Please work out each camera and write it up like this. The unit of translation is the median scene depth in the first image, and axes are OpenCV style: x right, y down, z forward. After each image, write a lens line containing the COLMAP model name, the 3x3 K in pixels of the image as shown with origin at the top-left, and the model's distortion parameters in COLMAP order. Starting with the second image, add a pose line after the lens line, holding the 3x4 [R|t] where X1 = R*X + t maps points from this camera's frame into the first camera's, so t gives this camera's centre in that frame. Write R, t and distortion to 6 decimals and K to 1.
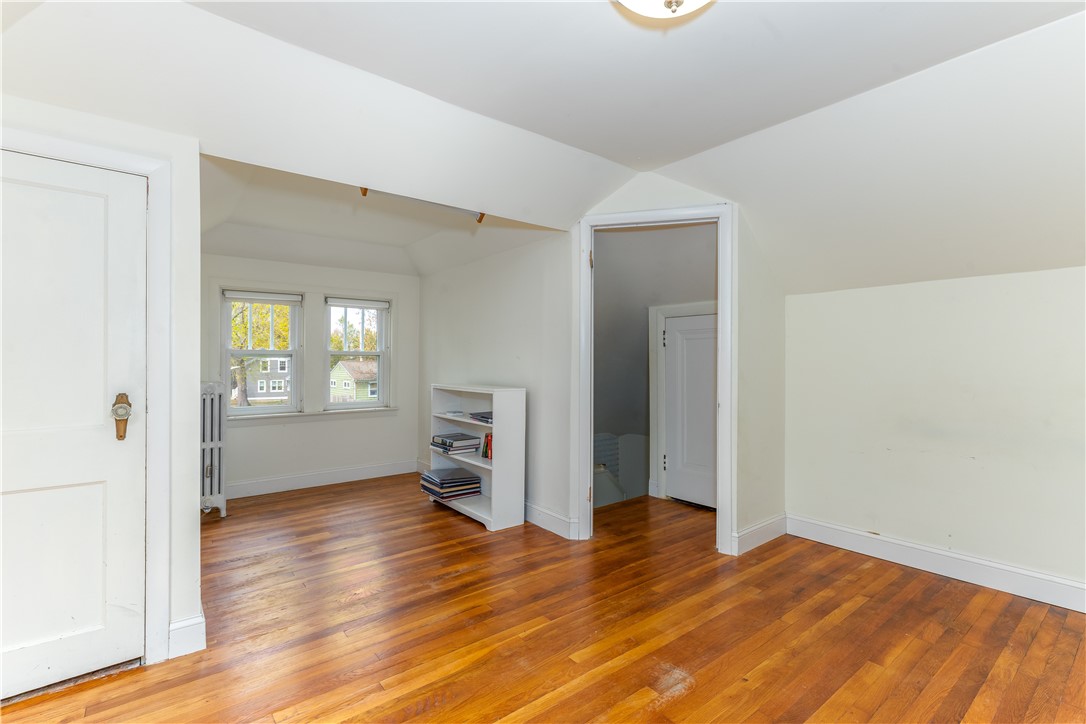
lens RADIAL K [[495.7, 0, 545.4], [0, 495.7, 362.7], [0, 0, 1]] dist [0.002969, 0.000008]
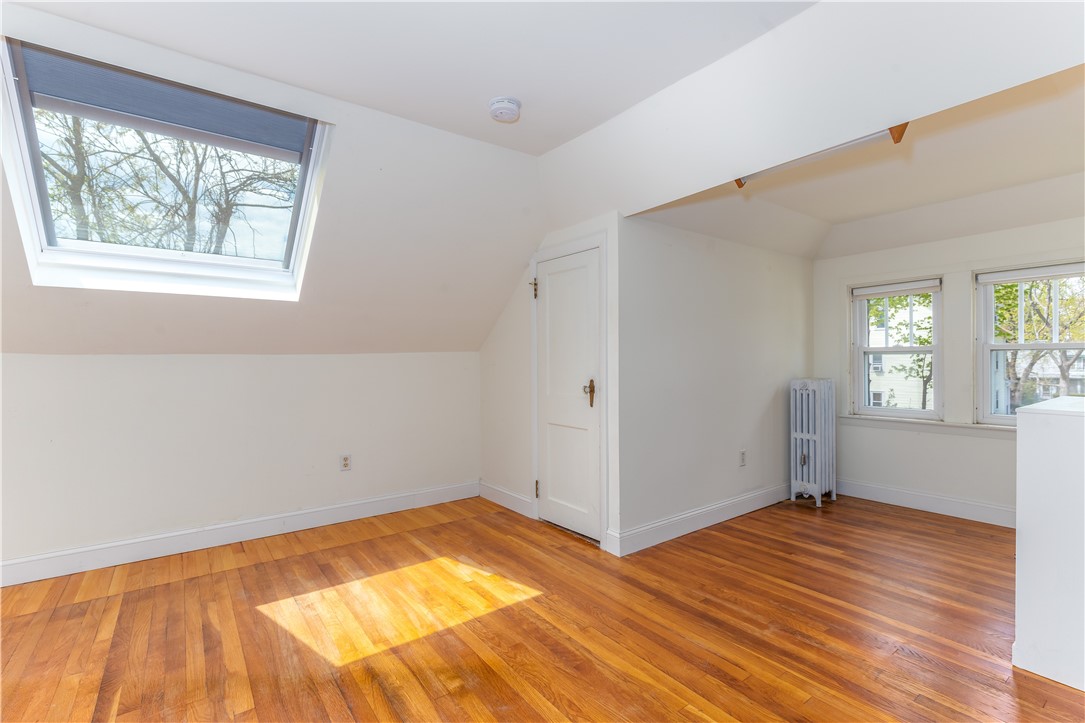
lens RADIAL K [[495.2, 0, 545.7], [0, 495.2, 361.4], [0, 0, 1]] dist [0.002969, 0.000008]
pose [[-0.040220, -0.002697, -0.999187, 0.474333], [0.003426, 0.999990, -0.002837, 0.002468], [0.999185, -0.003538, -0.040211, 0.512893]]
